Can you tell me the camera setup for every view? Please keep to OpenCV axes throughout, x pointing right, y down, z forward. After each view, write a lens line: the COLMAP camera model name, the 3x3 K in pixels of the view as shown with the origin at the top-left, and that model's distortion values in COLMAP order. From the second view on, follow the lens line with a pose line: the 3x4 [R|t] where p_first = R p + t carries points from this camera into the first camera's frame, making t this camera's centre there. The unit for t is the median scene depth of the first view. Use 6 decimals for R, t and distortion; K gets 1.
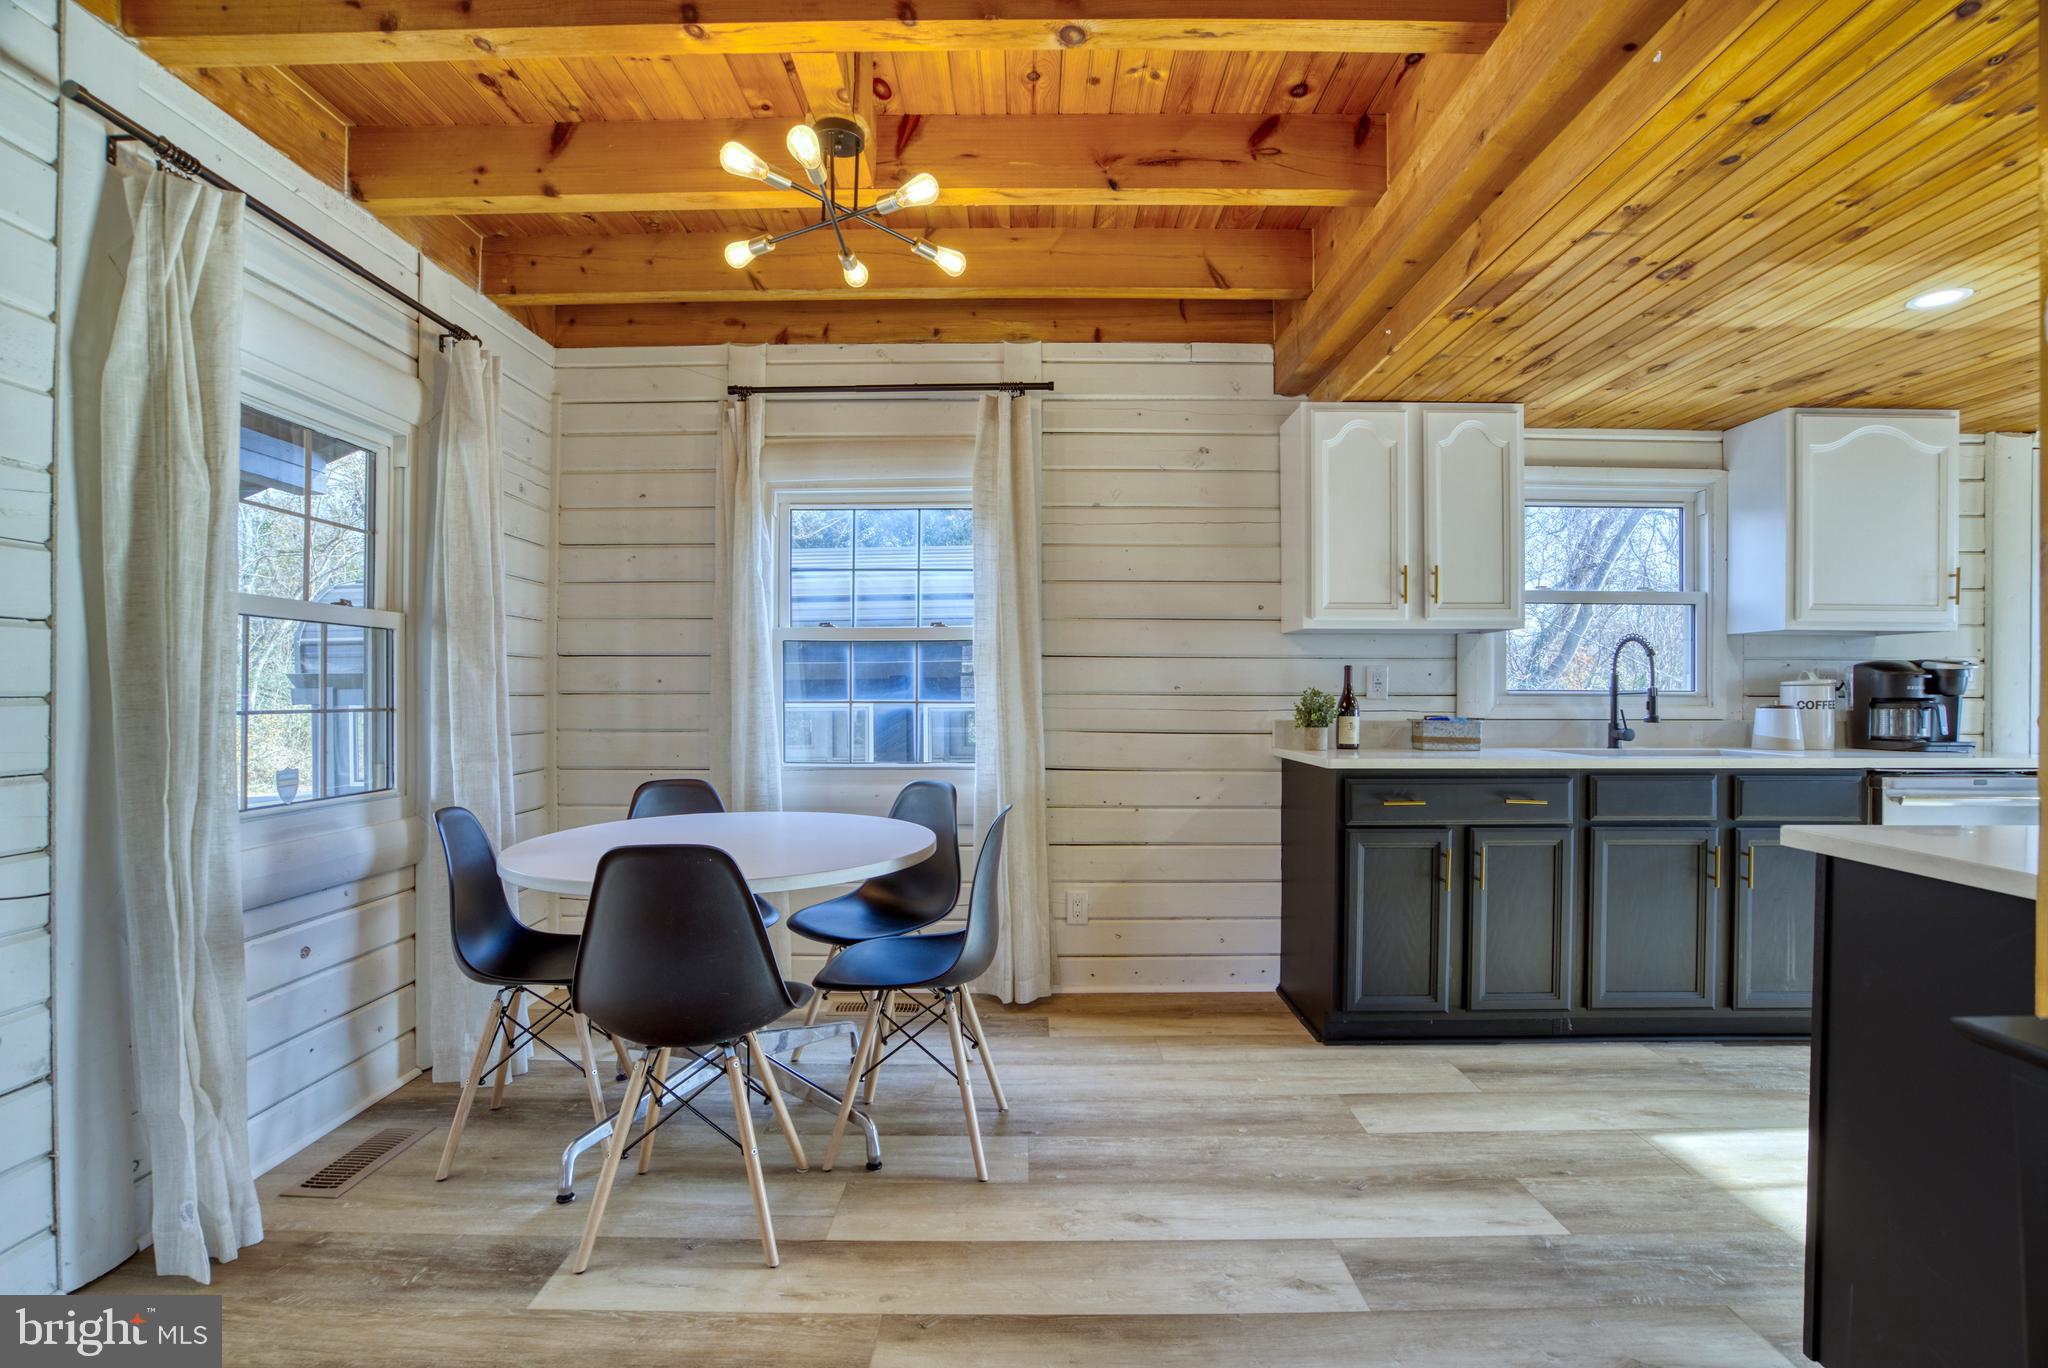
lens RADIAL K [[942.4, 0, 1019.1], [0, 942.4, 705.8], [0, 0, 1]] dist [-0.061285, 0.022043]
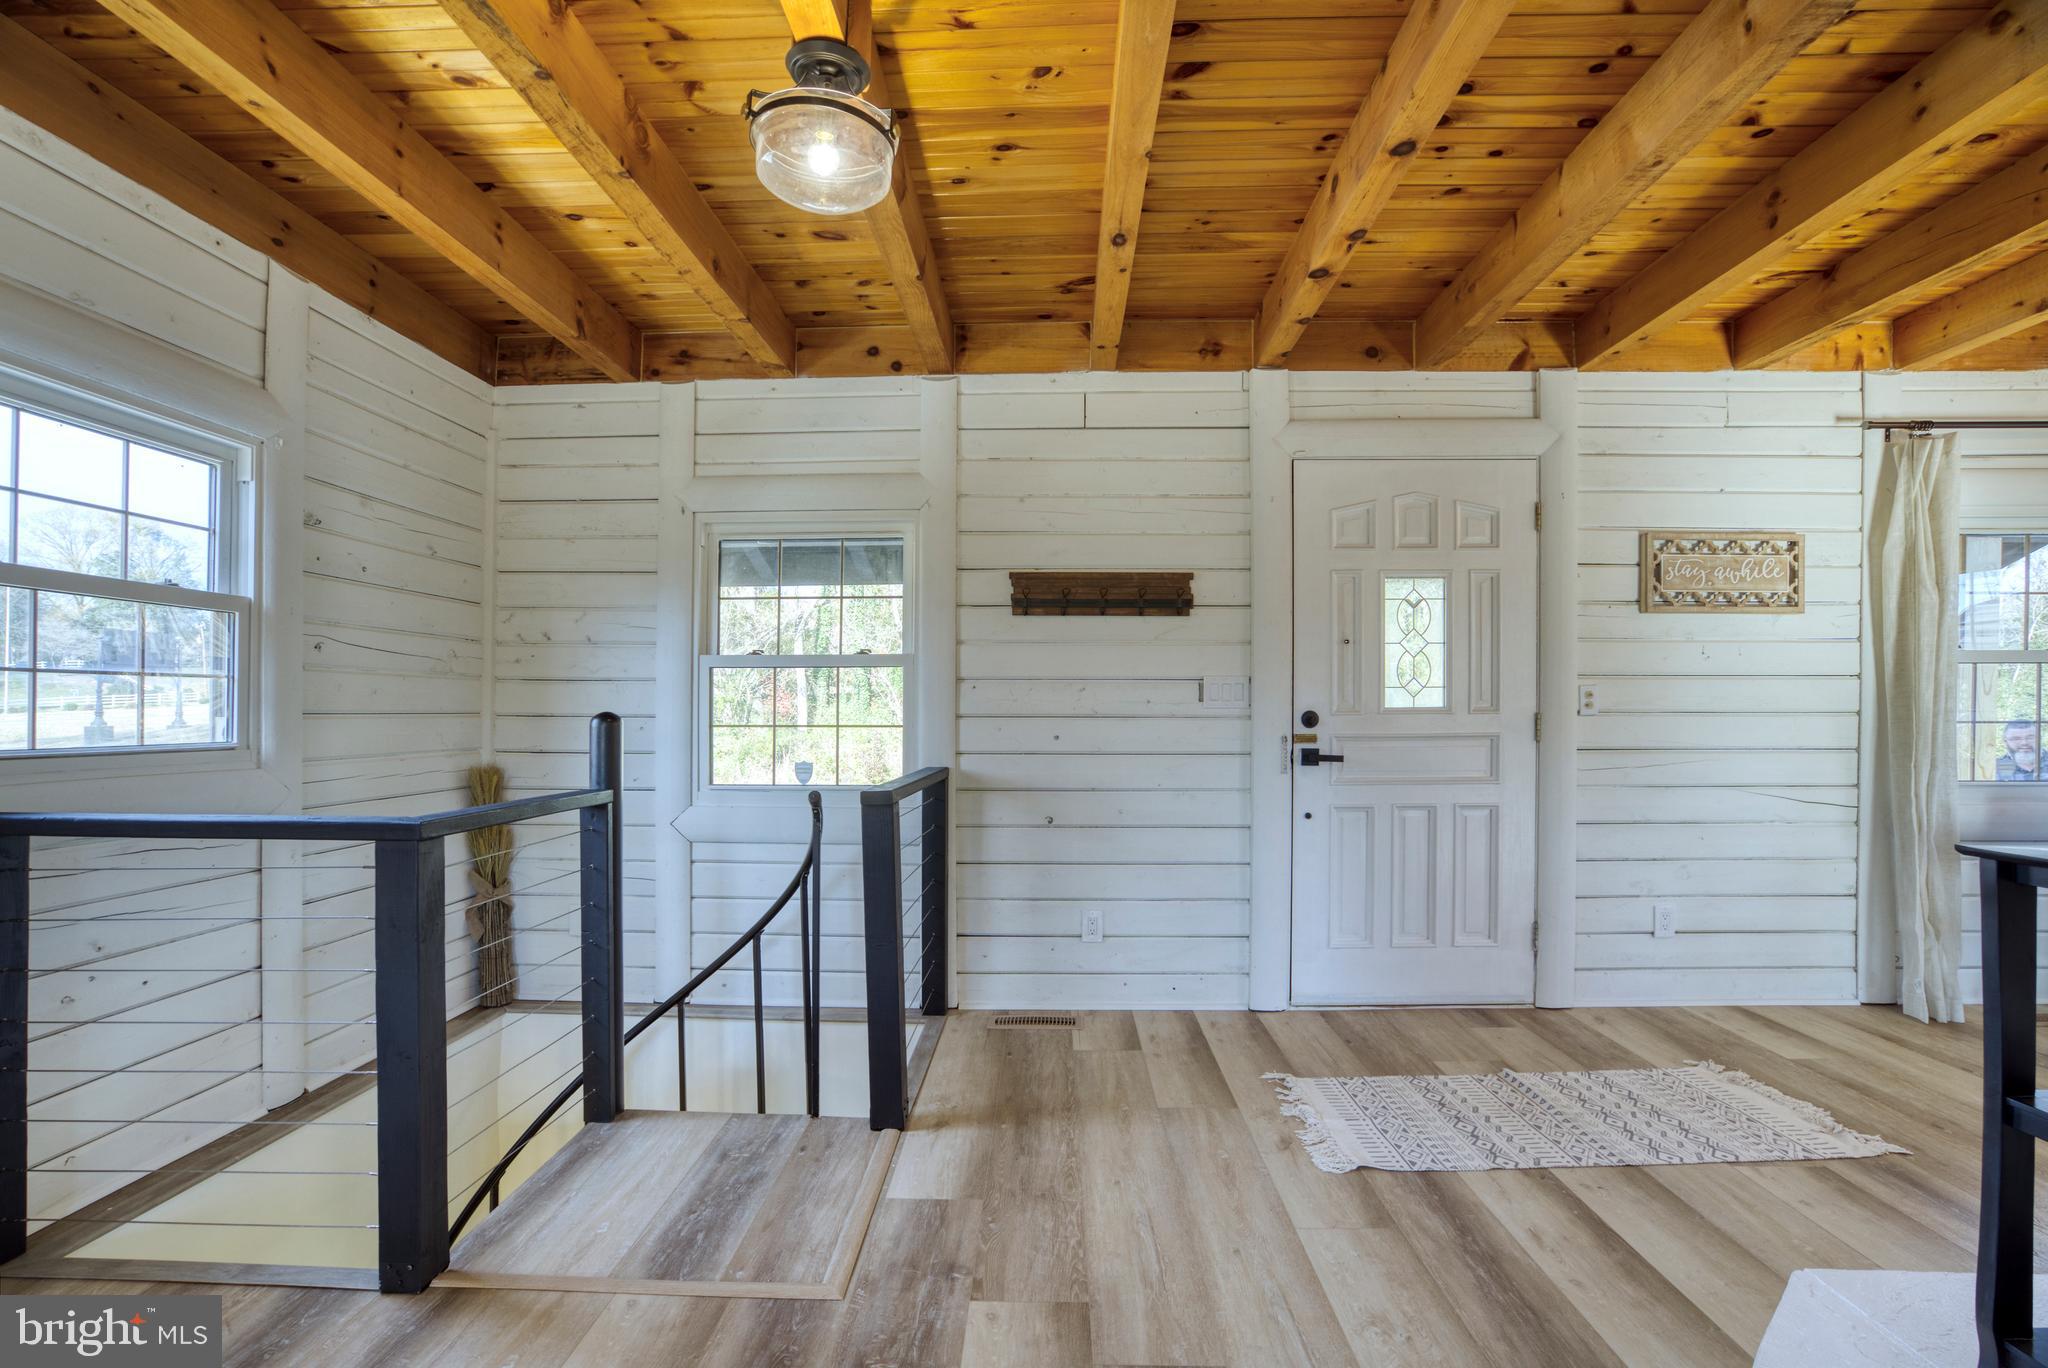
lens RADIAL K [[942.4, 0, 1019.1], [0, 942.4, 705.8], [0, 0, 1]] dist [-0.061285, 0.022043]
pose [[-0.028192, -0.001659, -0.999601, 1.020644], [-0.011988, 0.999927, -0.001321, 0.001315], [0.999531, 0.011946, -0.028209, -0.832133]]
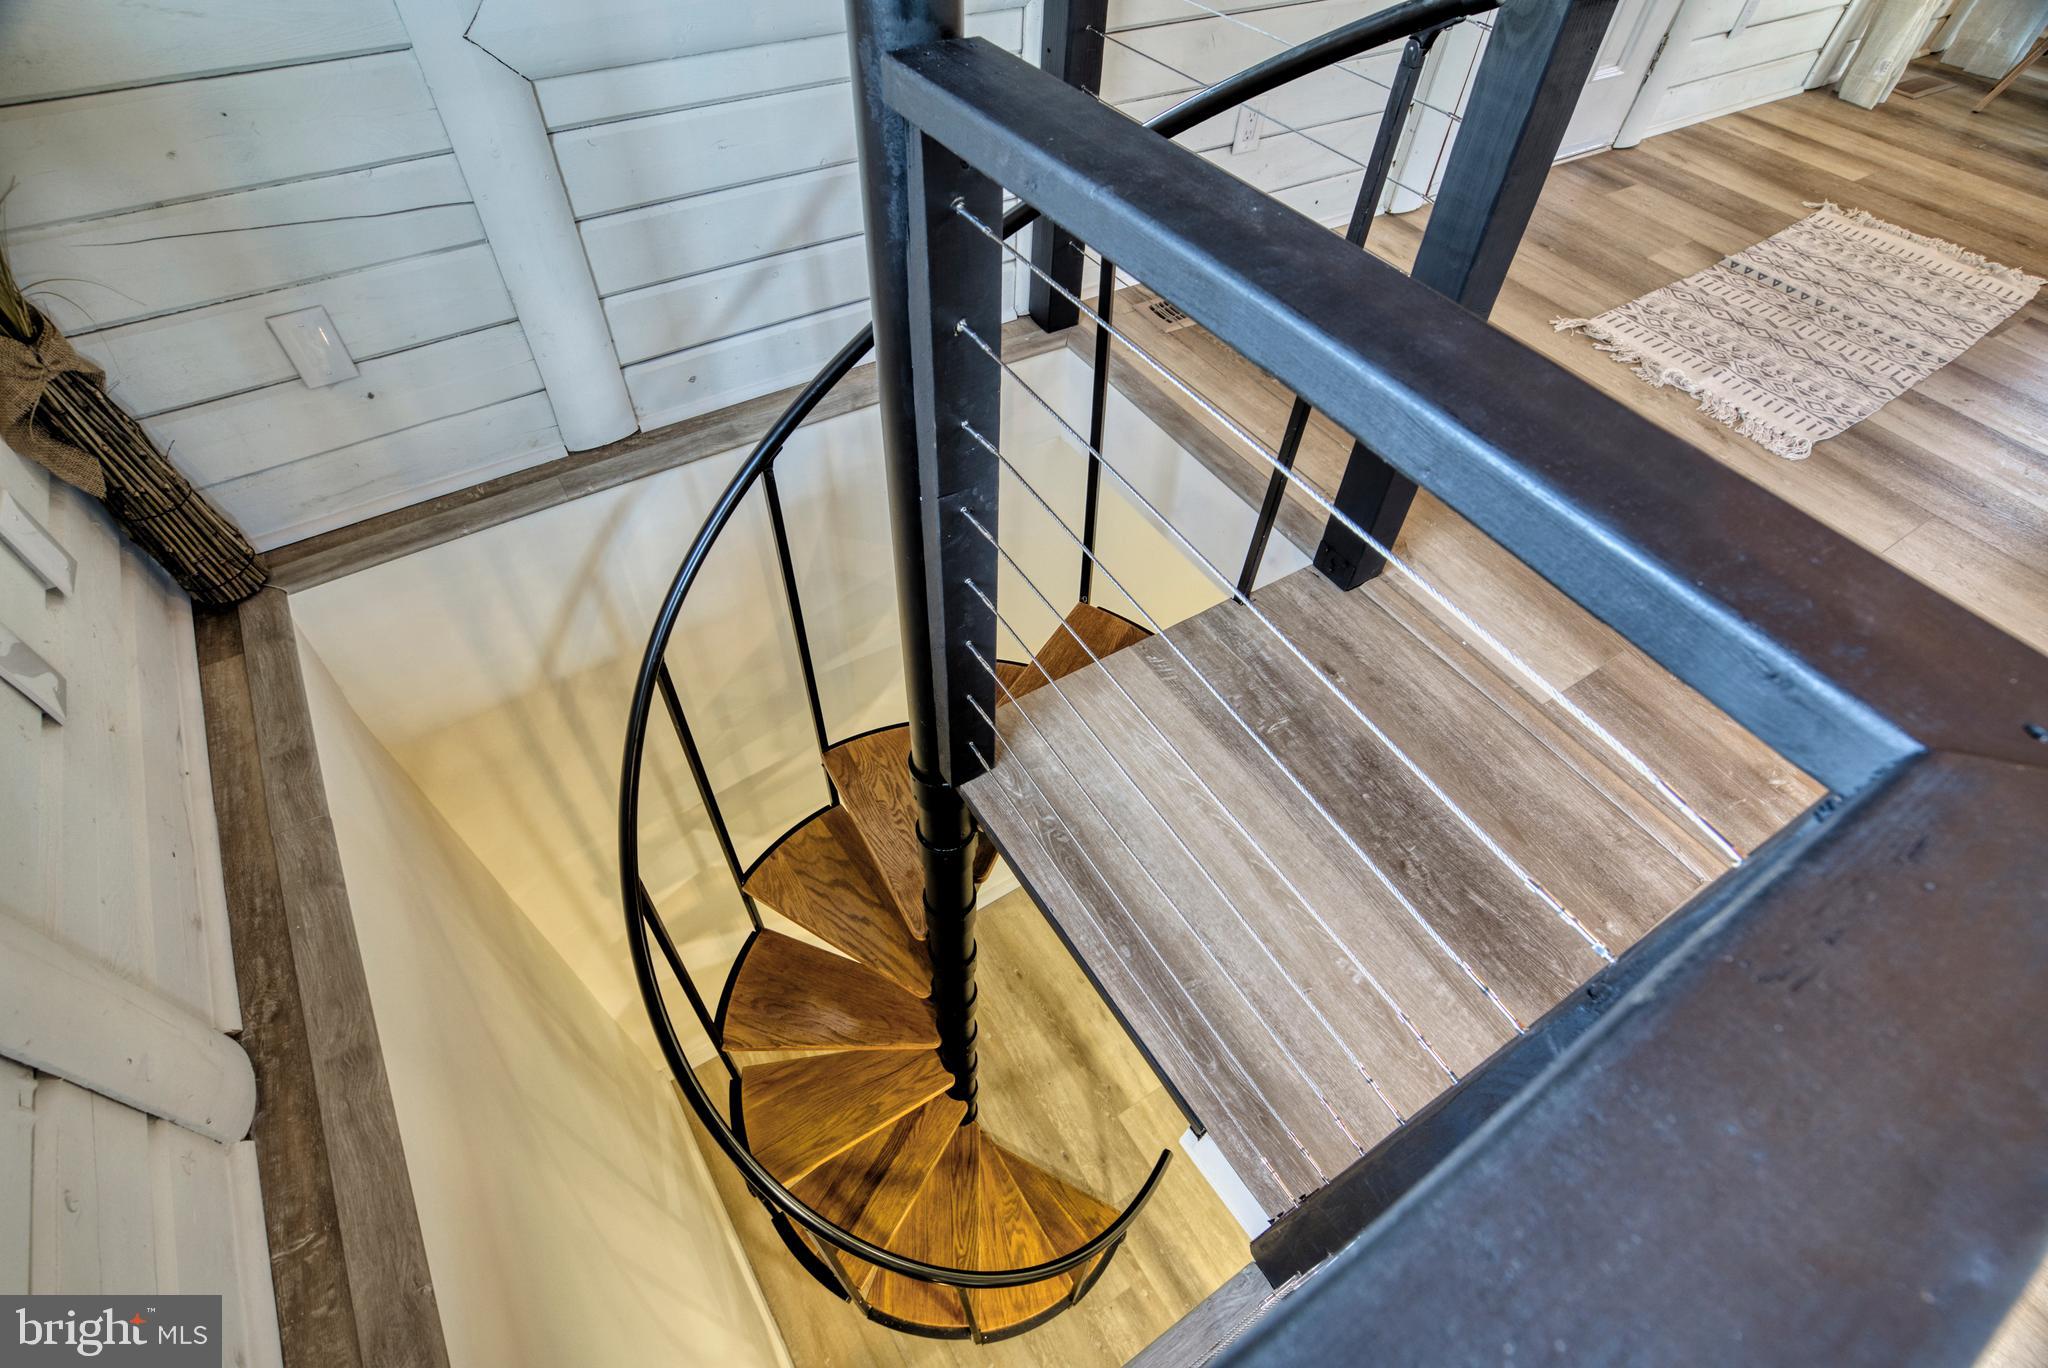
lens RADIAL K [[942.4, 0, 1019.1], [0, 942.4, 705.8], [0, 0, 1]] dist [-0.061285, 0.022043]
pose [[0.540616, 0.671717, -0.506489, -0.038688], [-0.048798, 0.626078, 0.778232, 0.014715], [0.839853, -0.396009, 0.371247, -1.767004]]
